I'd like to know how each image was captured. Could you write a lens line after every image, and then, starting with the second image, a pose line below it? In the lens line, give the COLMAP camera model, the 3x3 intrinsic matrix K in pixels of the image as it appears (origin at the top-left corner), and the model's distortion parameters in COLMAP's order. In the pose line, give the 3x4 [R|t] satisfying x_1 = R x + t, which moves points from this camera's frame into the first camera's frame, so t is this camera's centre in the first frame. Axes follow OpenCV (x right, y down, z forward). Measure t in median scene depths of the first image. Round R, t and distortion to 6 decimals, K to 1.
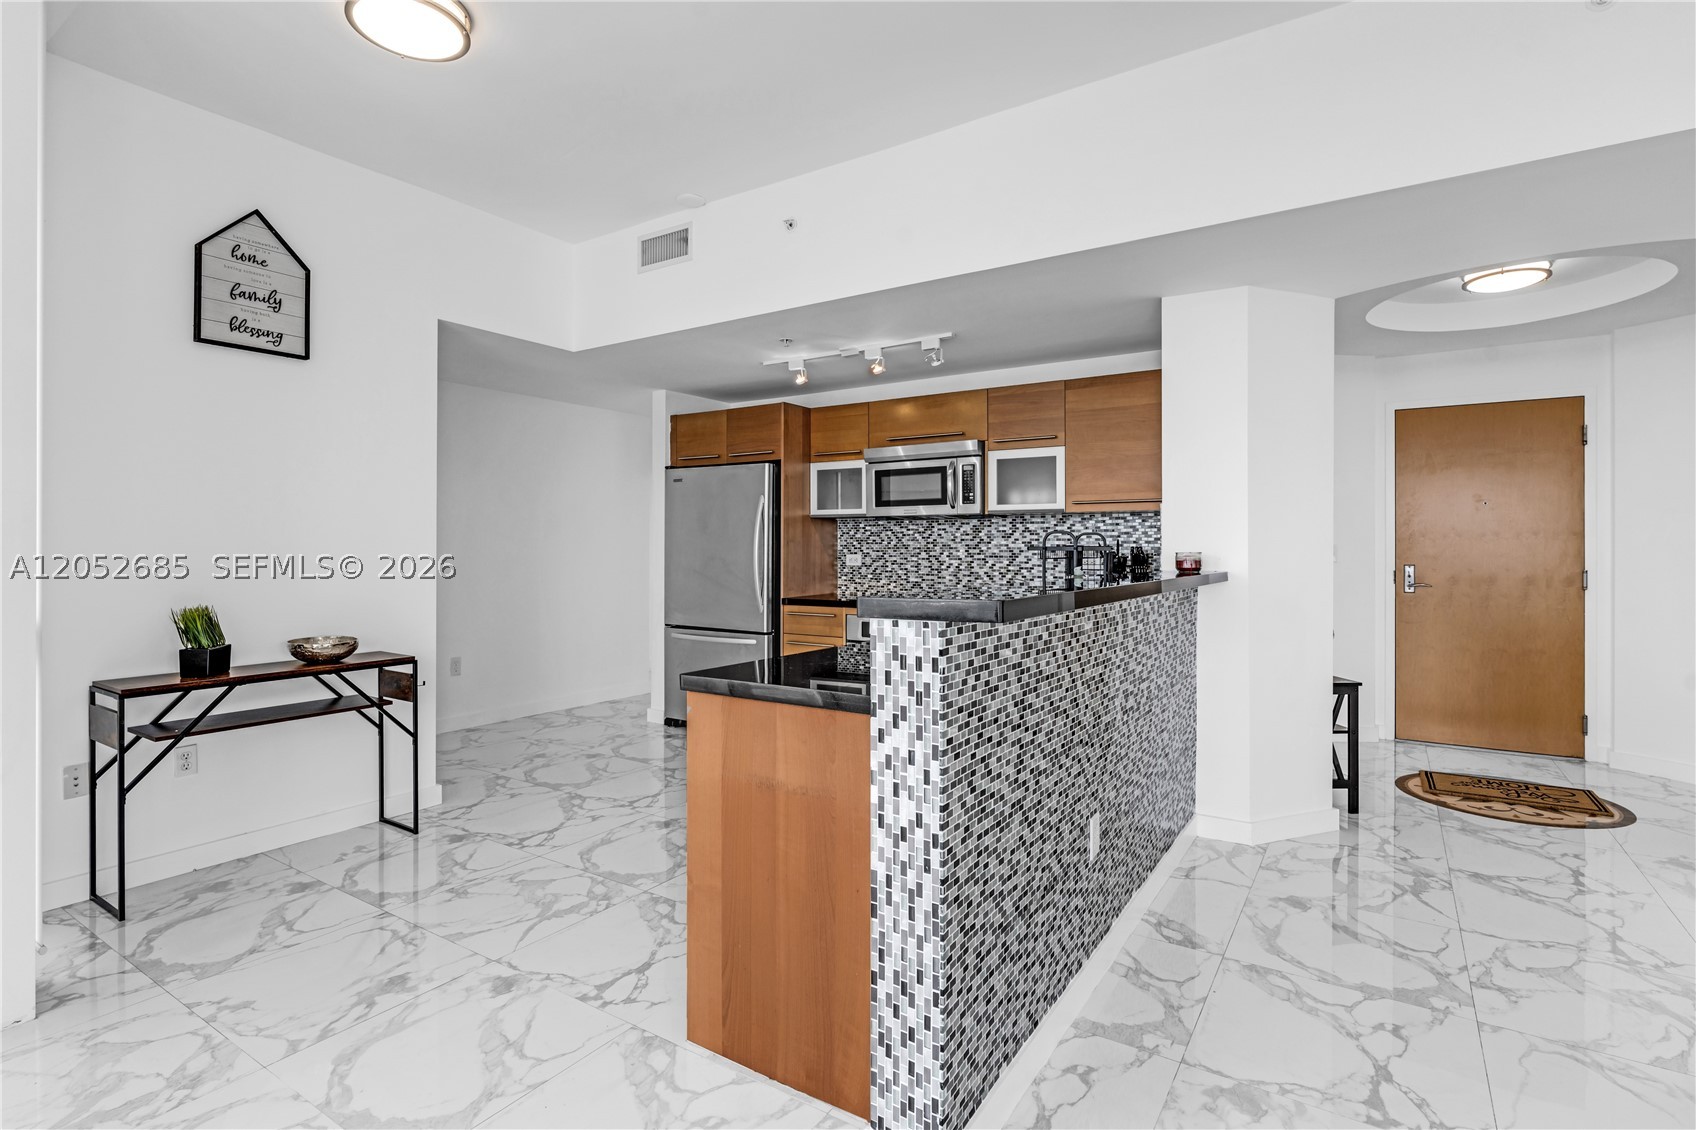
lens RADIAL K [[824.9, 0, 841.3], [0, 824.9, 547.4], [0, 0, 1]] dist [-0.002482, 0.000648]
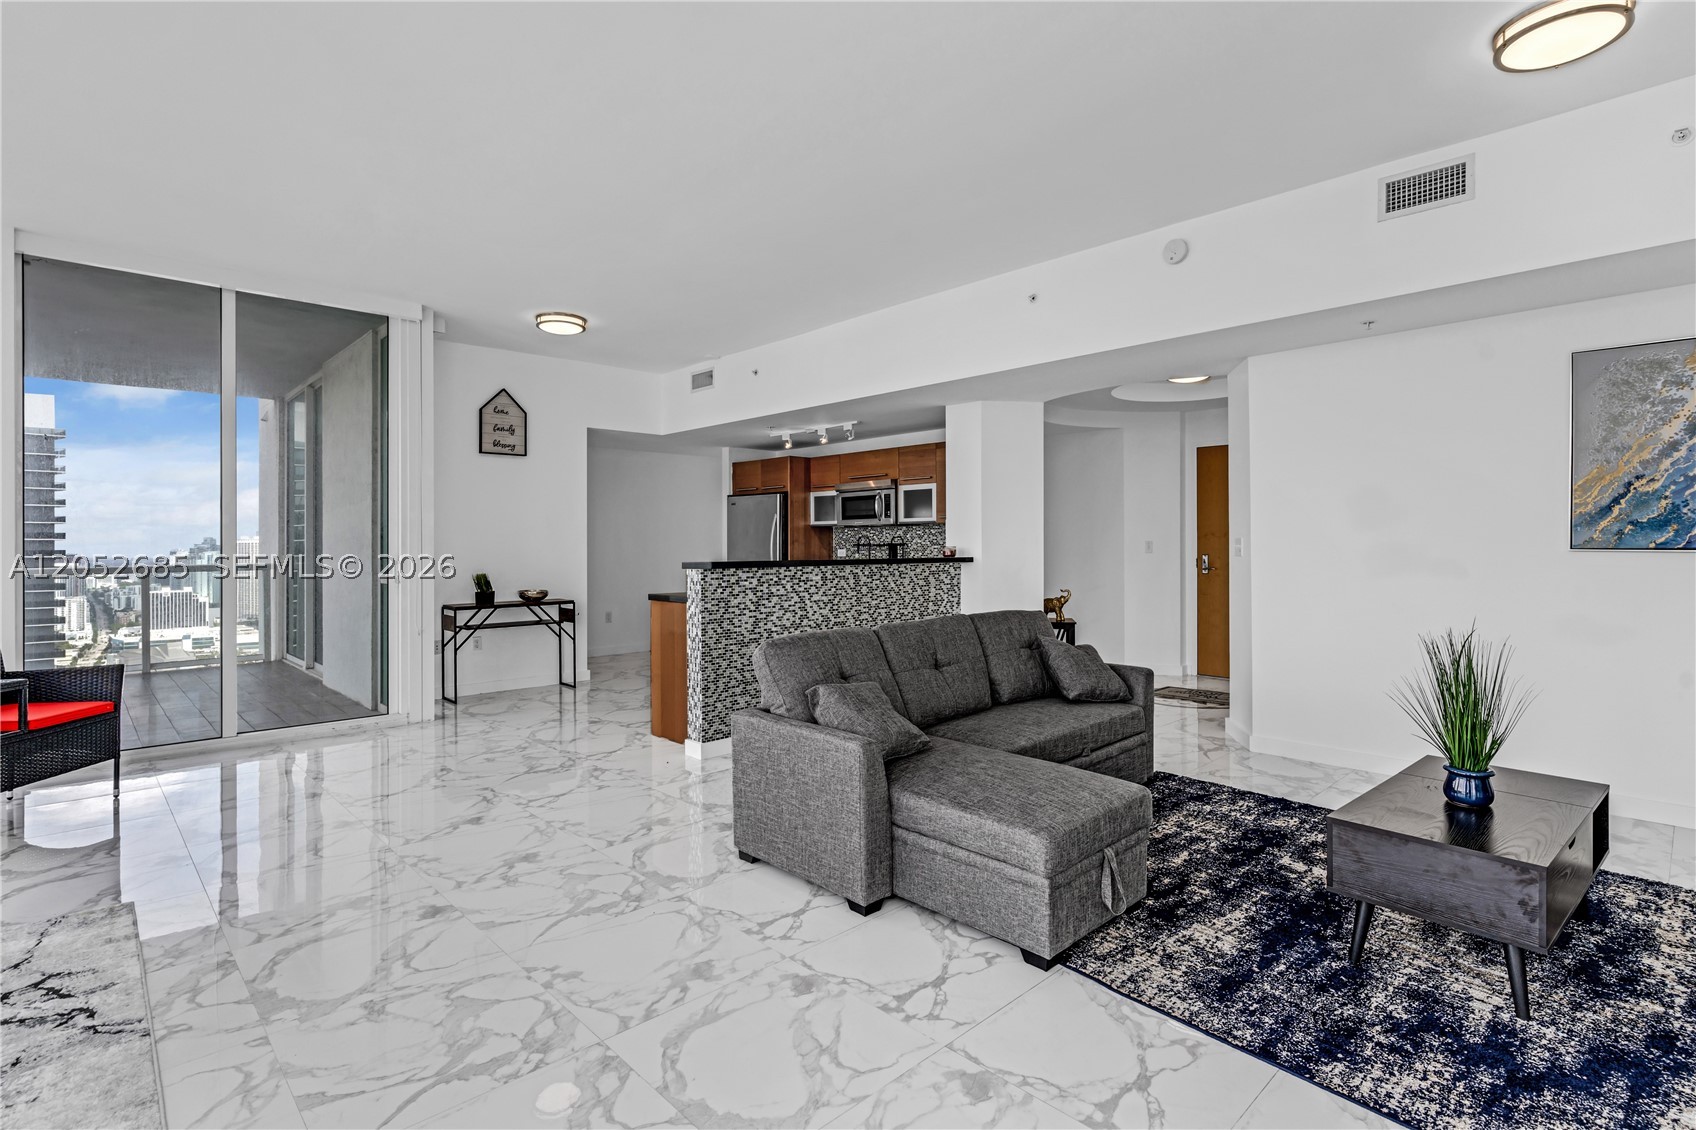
lens RADIAL K [[829.3, 0, 840.3], [0, 829.3, 543.1], [0, 0, 1]] dist [-0.001563, -0.000147]
pose [[0.973954, -0.006825, -0.226643, 0.561384], [0.006379, 0.999976, -0.002699, 0.001376], [0.226656, 0.001182, 0.973974, -0.805120]]
